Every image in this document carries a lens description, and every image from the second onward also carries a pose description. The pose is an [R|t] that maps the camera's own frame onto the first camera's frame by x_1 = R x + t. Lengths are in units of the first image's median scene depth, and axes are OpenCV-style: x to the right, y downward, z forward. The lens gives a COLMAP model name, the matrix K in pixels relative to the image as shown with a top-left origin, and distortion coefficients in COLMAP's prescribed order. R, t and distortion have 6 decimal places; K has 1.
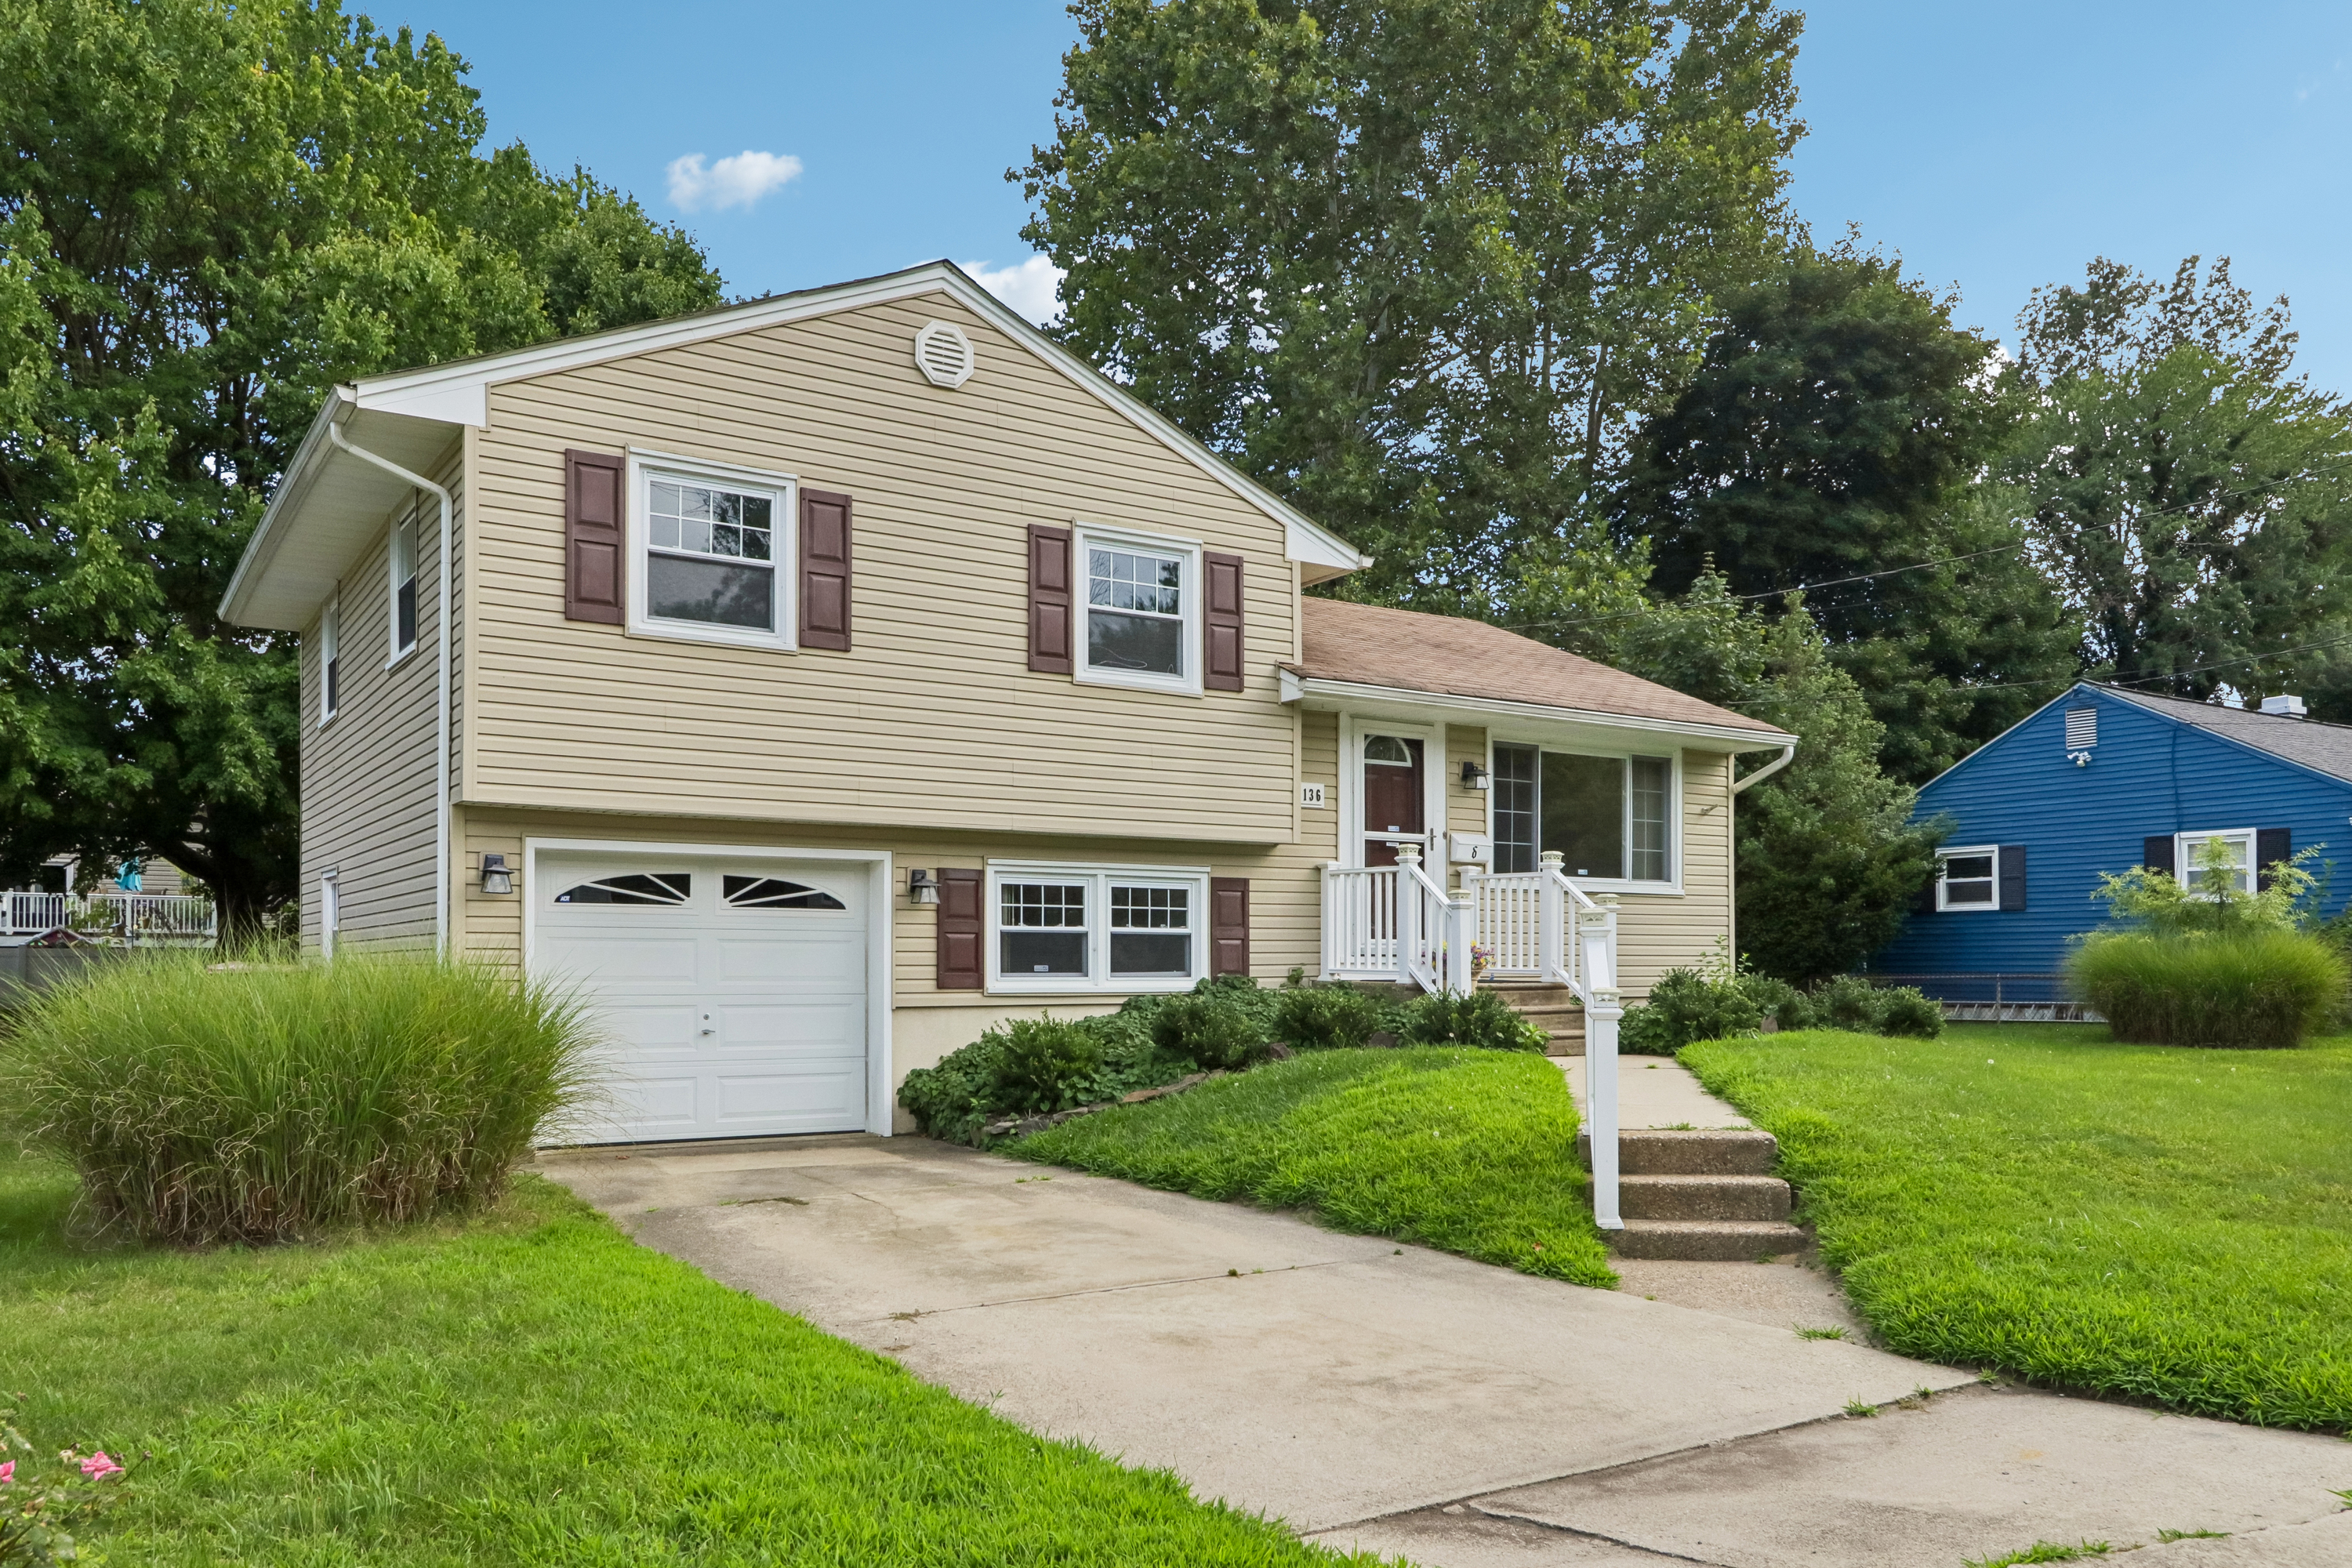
lens RADIAL K [[1748.5, 0, 1195.1], [0, 1748.5, 951.1], [0, 0, 1]] dist [-0.006596, -0.000754]
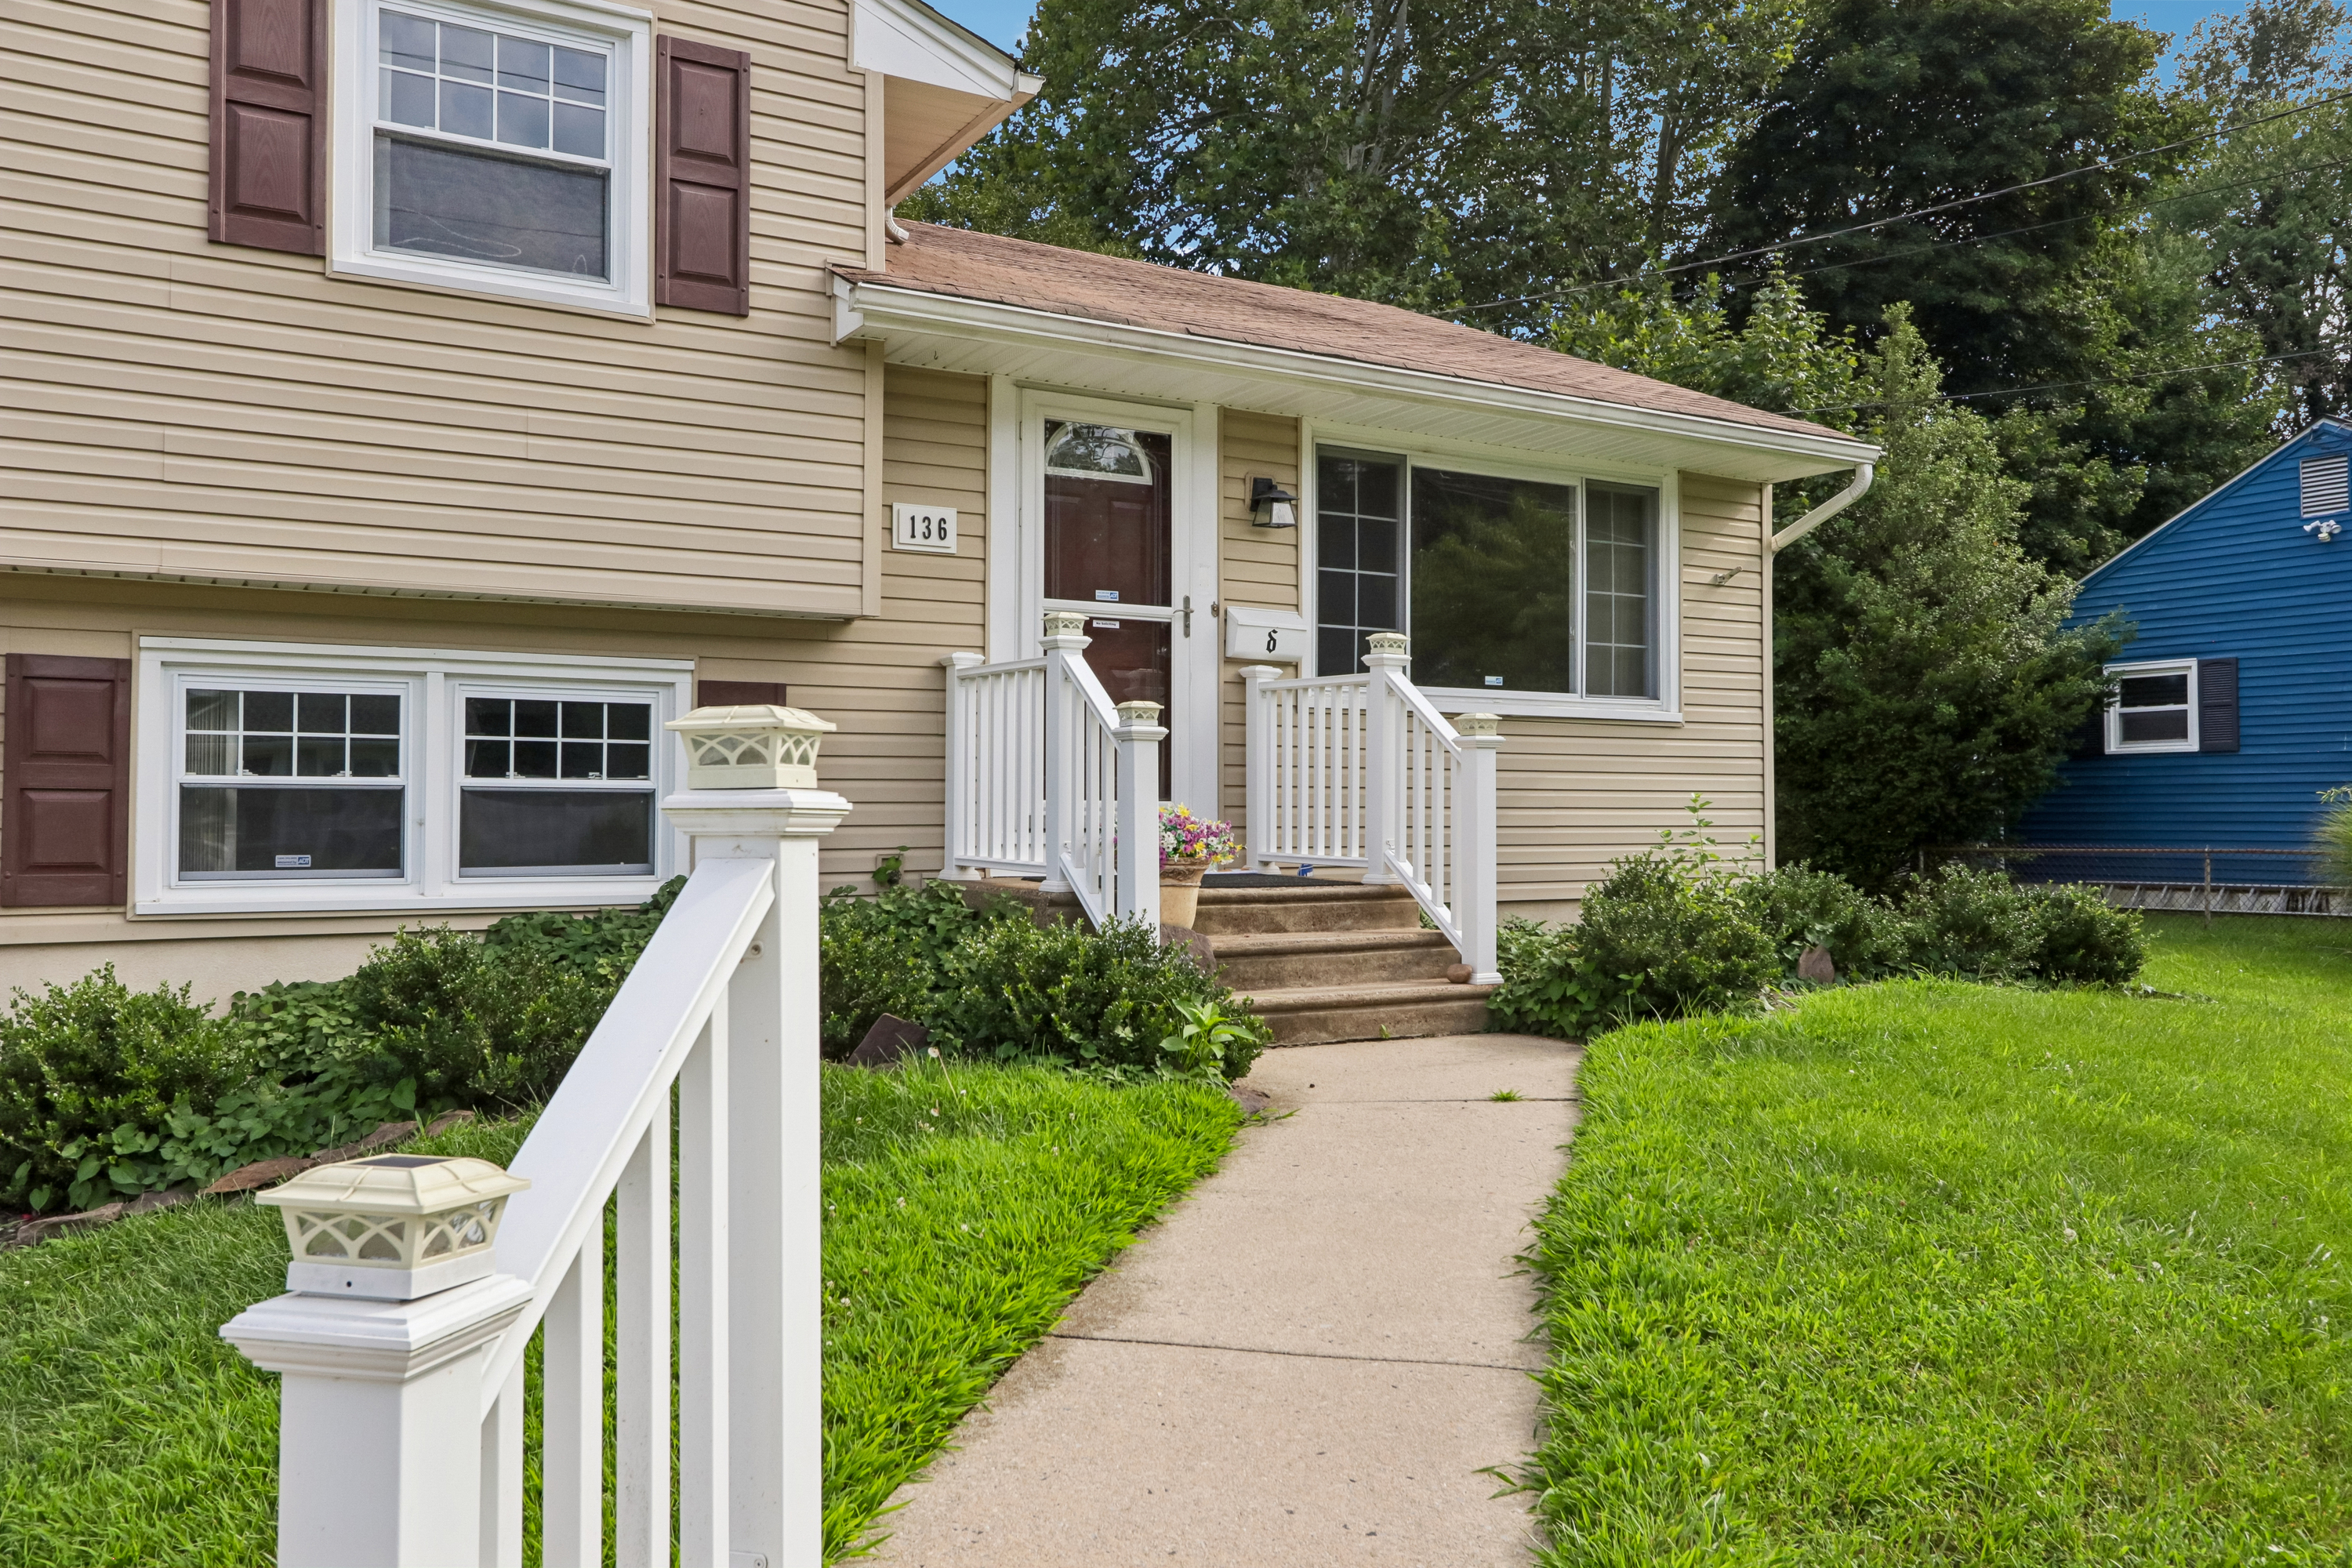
lens RADIAL K [[1830.5, 0, 1175.3], [0, 1830.5, 770.7], [0, 0, 1]] dist [0.004774, -0.006238]
pose [[0.998313, 0.001710, -0.058038, 0.169448], [-0.002538, 0.999896, -0.014195, -0.007974], [0.058008, 0.014319, 0.998213, 0.439883]]
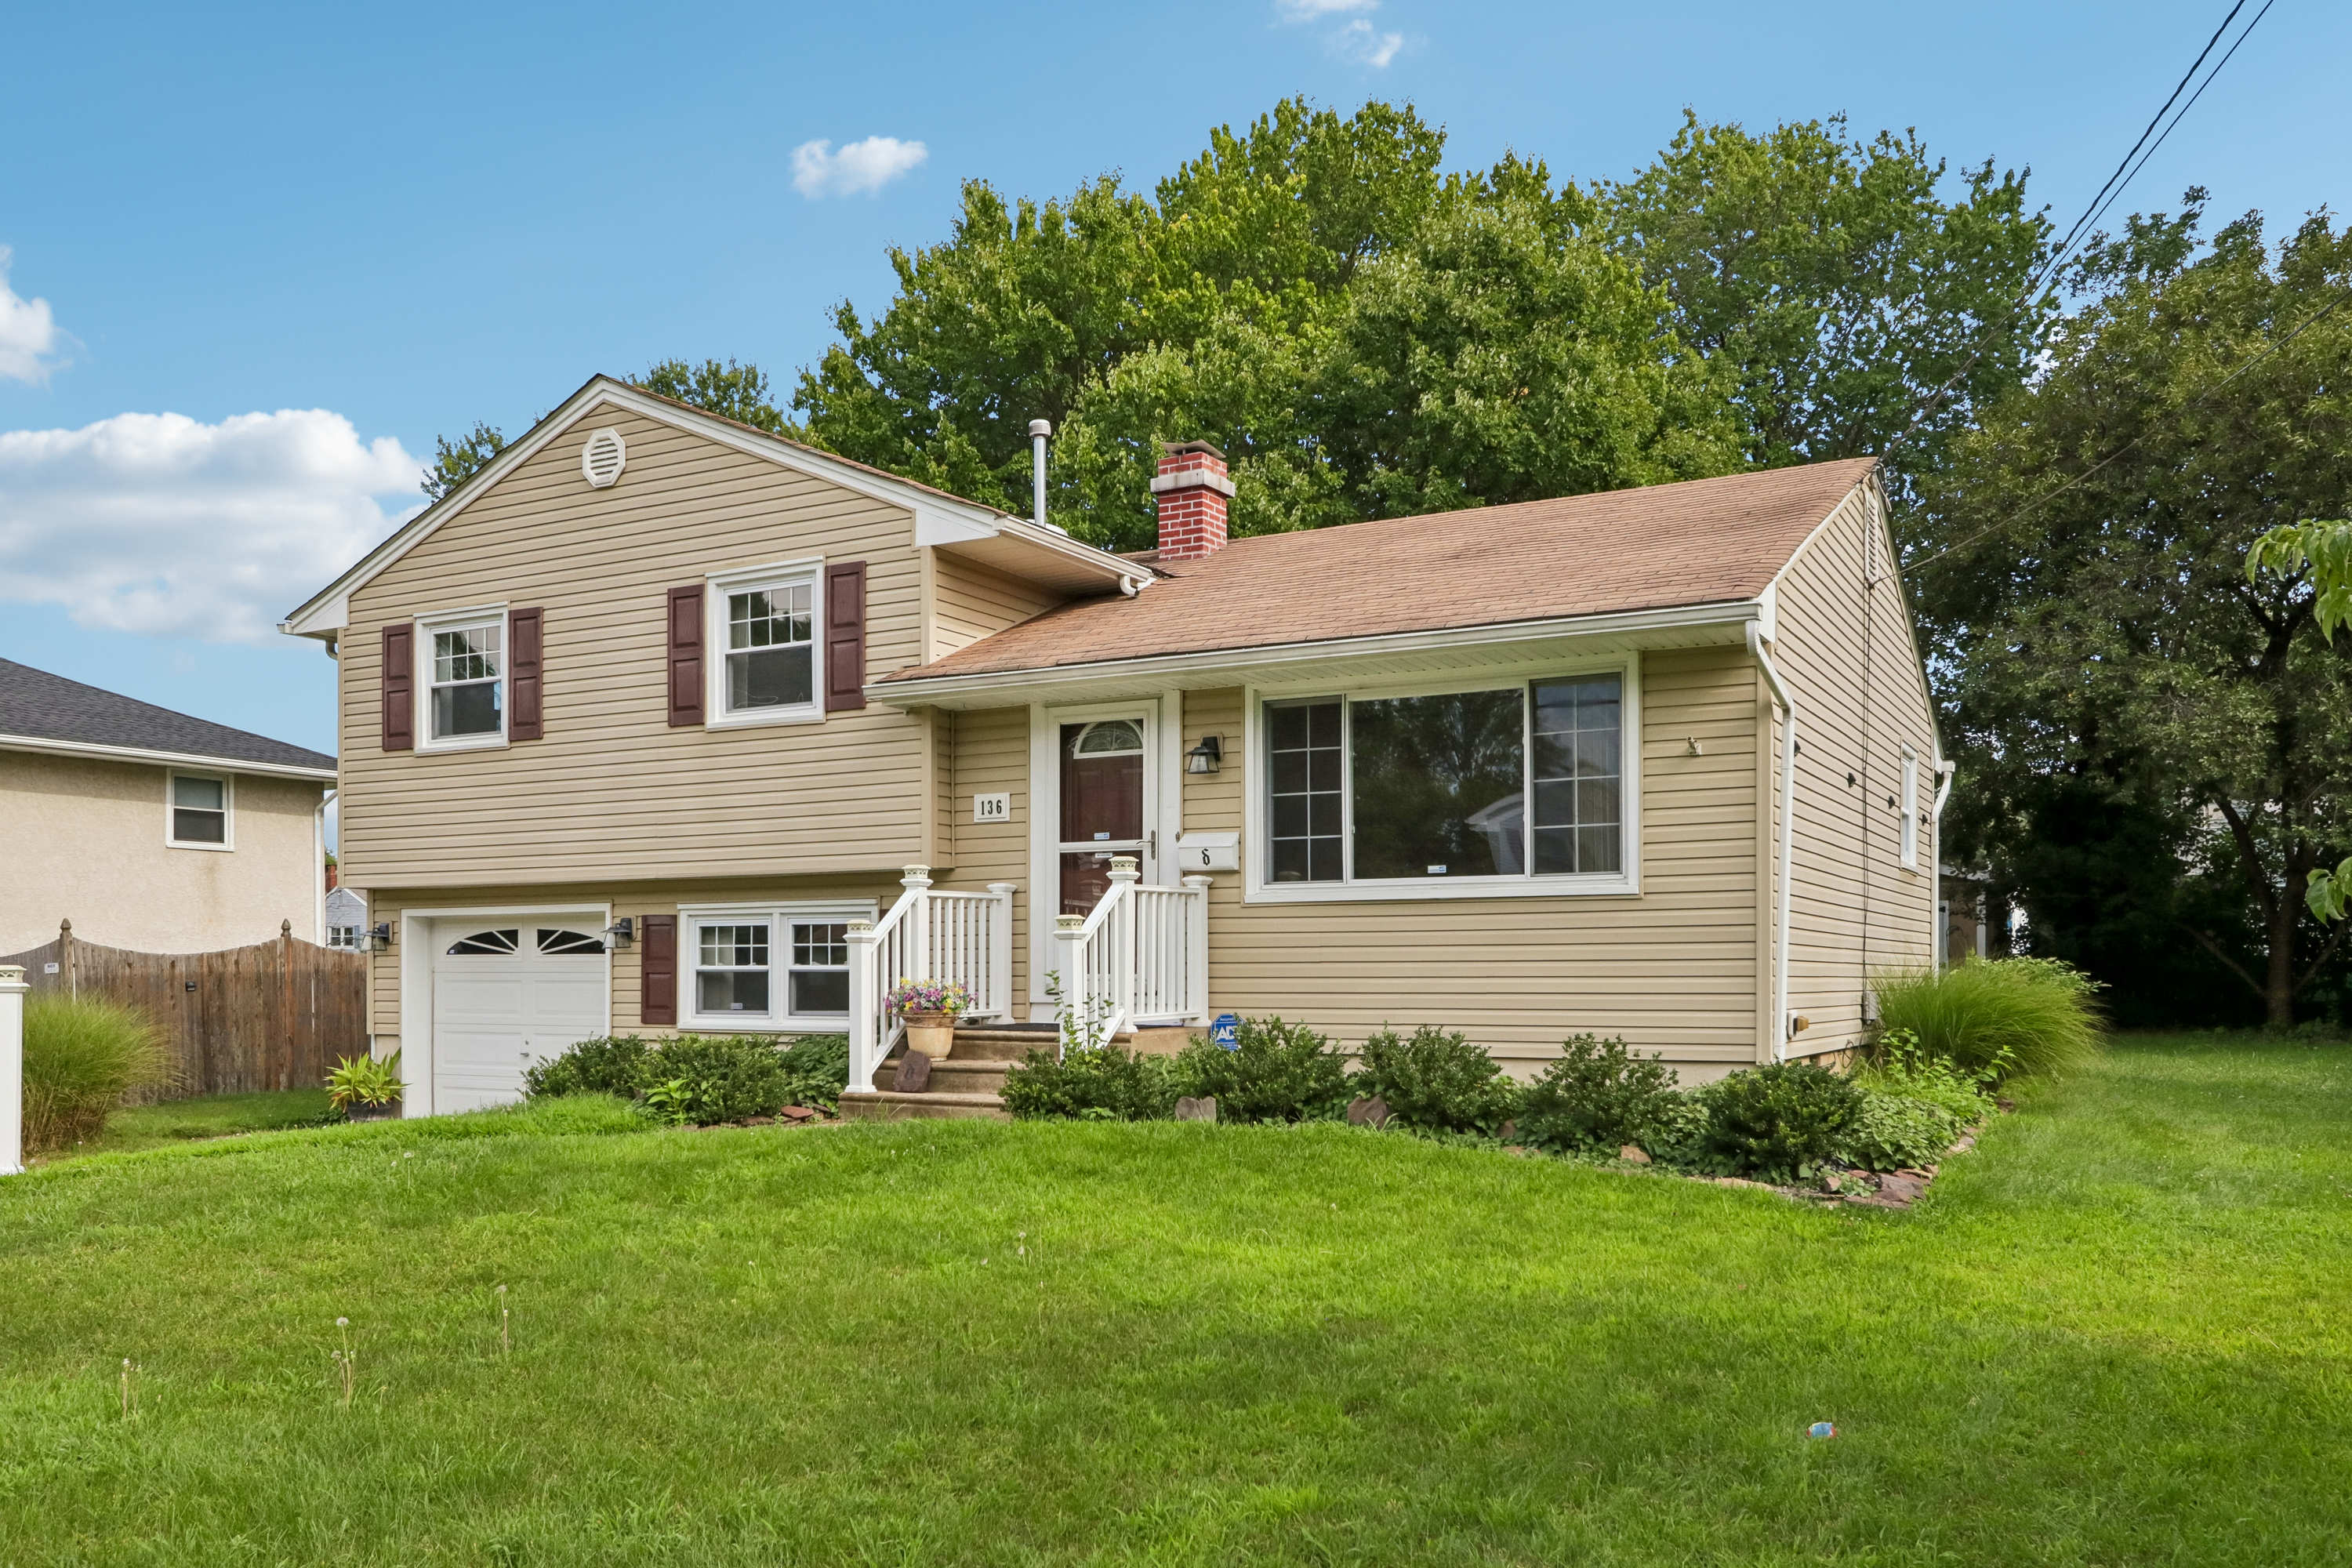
lens RADIAL K [[1830.5, 0, 1208.2], [0, 1830.5, 994.2], [0, 0, 1]] dist [0.004774, -0.006238]
pose [[0.463783, 0.005302, -0.885933, 0.894445], [0.007148, 0.999927, 0.009726, -0.005081], [0.885920, -0.010844, 0.463712, 0.658145]]
